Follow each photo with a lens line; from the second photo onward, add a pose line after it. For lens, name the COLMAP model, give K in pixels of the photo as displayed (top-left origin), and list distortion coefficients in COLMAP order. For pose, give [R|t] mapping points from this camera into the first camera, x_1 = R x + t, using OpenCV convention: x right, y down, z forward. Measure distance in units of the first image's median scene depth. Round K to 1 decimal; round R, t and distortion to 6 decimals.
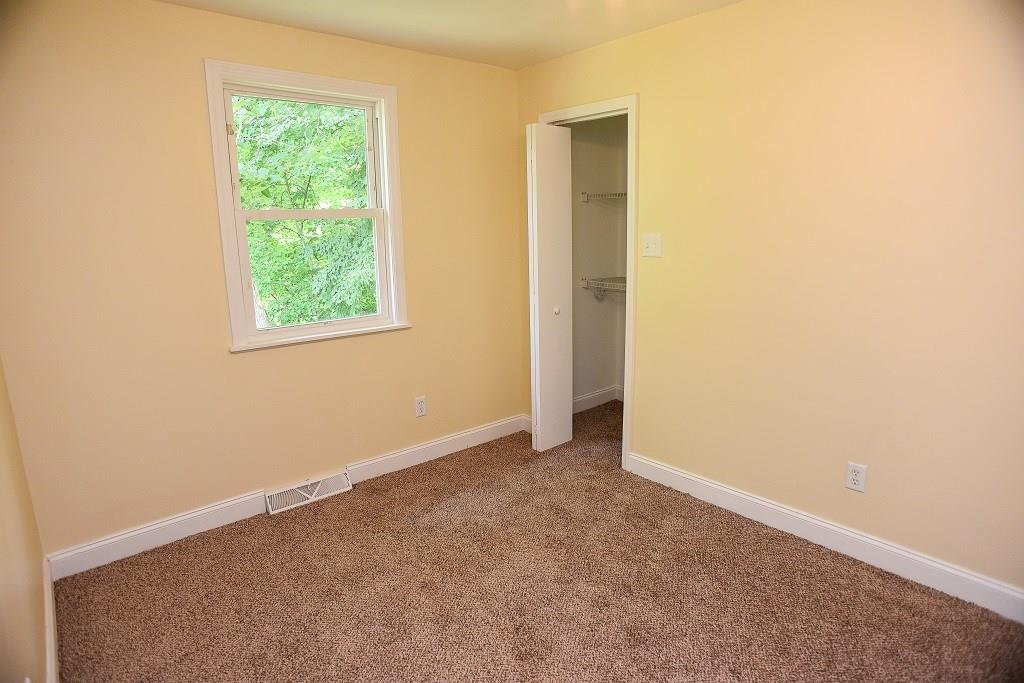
lens RADIAL K [[594.0, 0, 509.6], [0, 594.0, 349.0], [0, 0, 1]] dist [-0.066721, 0.000168]
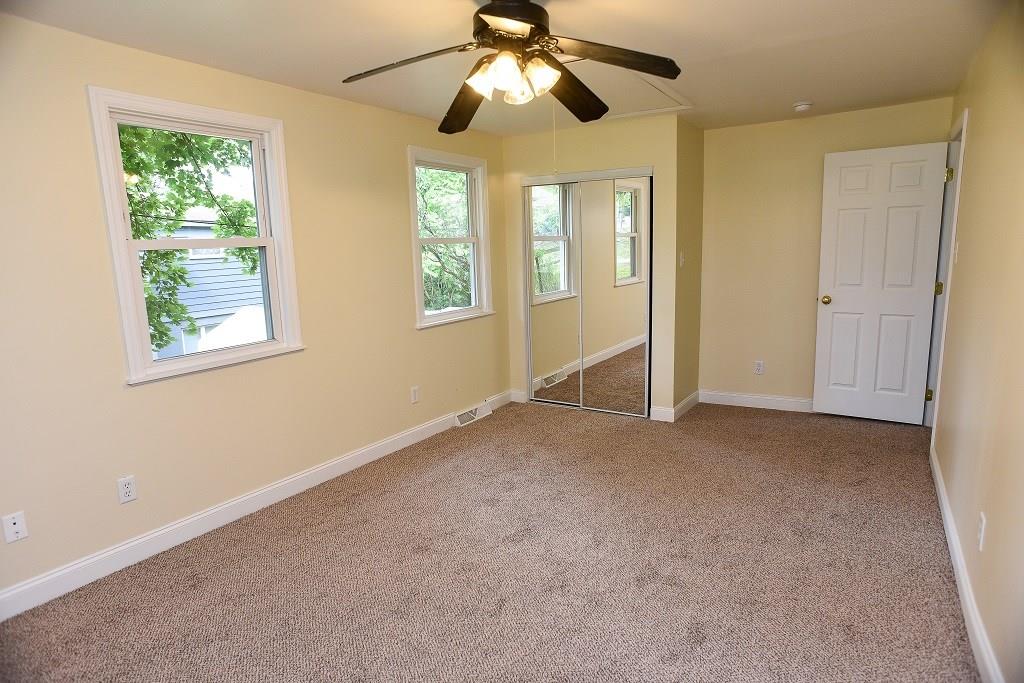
lens RADIAL K [[594.0, 0, 509.6], [0, 594.0, 349.0], [0, 0, 1]] dist [-0.066721, 0.000168]
pose [[0.971321, -0.073822, 0.226024, -0.254143], [0.079806, 0.996658, -0.017437, 0.043207], [-0.223981, 0.034975, 0.973966, -0.251518]]
